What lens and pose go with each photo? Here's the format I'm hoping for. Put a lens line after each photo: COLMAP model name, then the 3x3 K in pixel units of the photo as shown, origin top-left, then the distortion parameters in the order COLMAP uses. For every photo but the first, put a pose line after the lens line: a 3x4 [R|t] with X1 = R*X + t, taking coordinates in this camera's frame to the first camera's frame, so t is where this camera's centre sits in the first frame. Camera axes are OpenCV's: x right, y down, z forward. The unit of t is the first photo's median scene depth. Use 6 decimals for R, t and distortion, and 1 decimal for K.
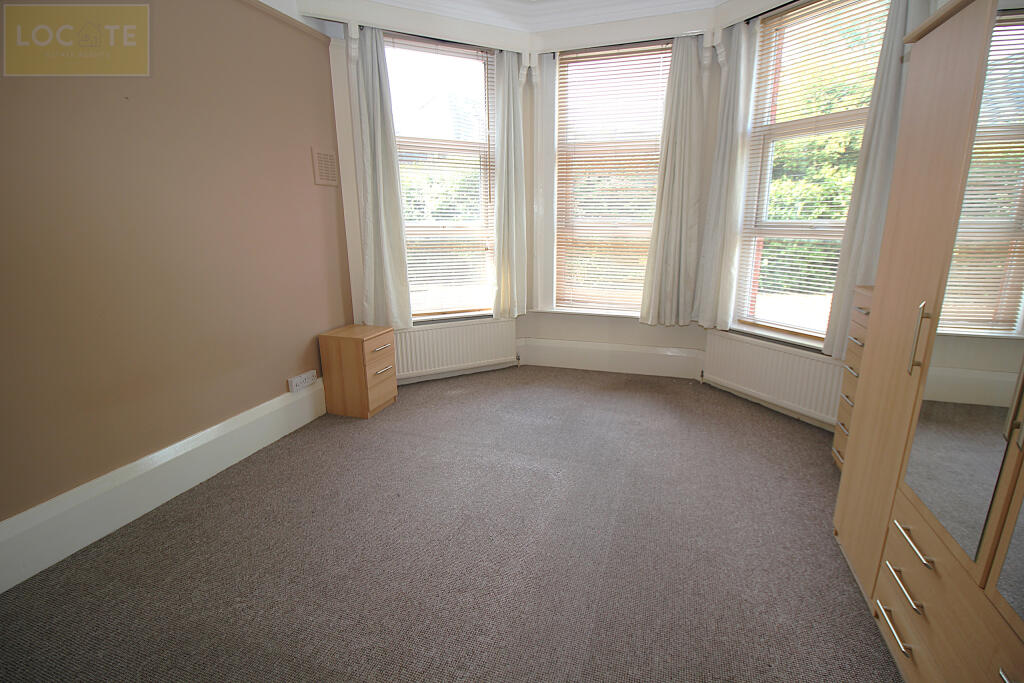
lens RADIAL K [[480.7, 0, 515.6], [0, 480.7, 339.9], [0, 0, 1]] dist [-0.009375, -0.003560]
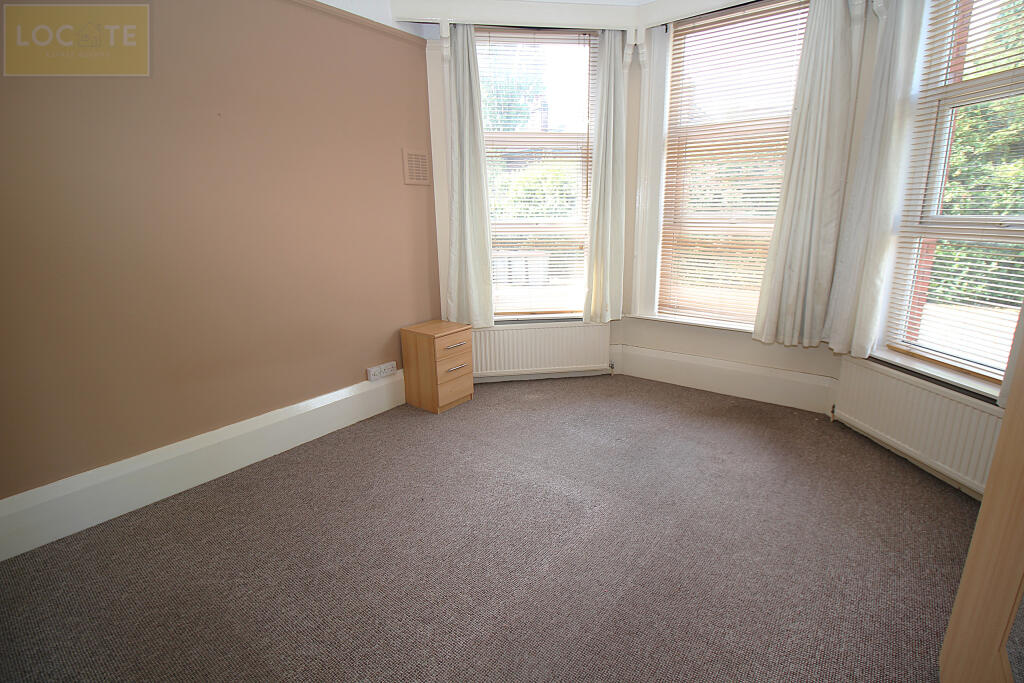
lens RADIAL K [[479.9, 0, 516.7], [0, 479.9, 336.8], [0, 0, 1]] dist [-0.012151, -0.003850]
pose [[0.941014, 0.074473, -0.330070, 0.160601], [-0.071084, 0.997220, 0.022343, -0.031083], [0.330816, 0.002437, 0.943692, 0.090738]]
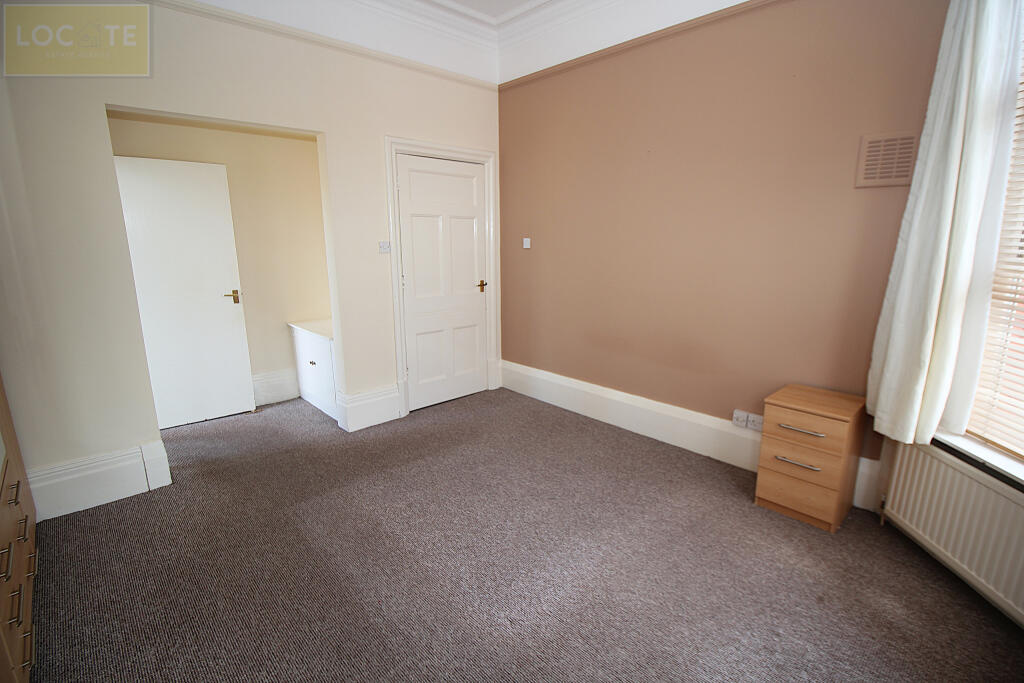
lens RADIAL K [[479.9, 0, 517.6], [0, 479.9, 343.7], [0, 0, 1]] dist [-0.012151, -0.003850]
pose [[-0.465470, 0.207853, -0.860311, 0.418733], [-0.212654, 0.917294, 0.336676, -0.218573], [0.859137, 0.339661, -0.382772, 0.825500]]
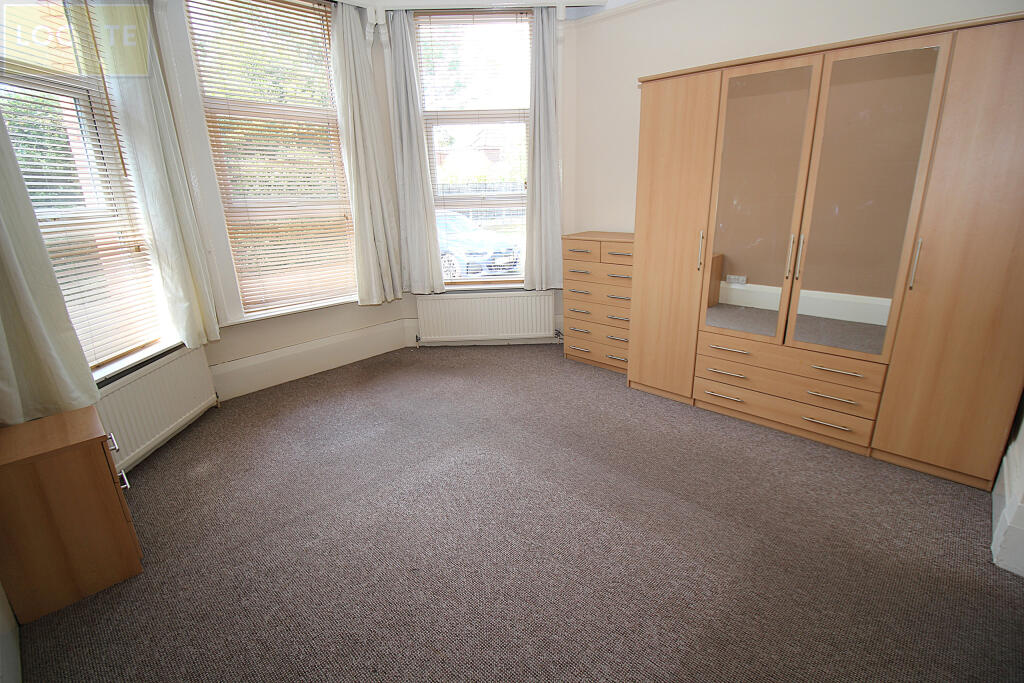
lens RADIAL K [[480.7, 0, 526.6], [0, 480.7, 337.2], [0, 0, 1]] dist [-0.009375, -0.003560]
pose [[0.417602, -0.273831, 0.866386, -0.483848], [0.242839, 0.952459, 0.183985, -0.078305], [-0.875578, 0.133560, 0.464246, 0.304695]]
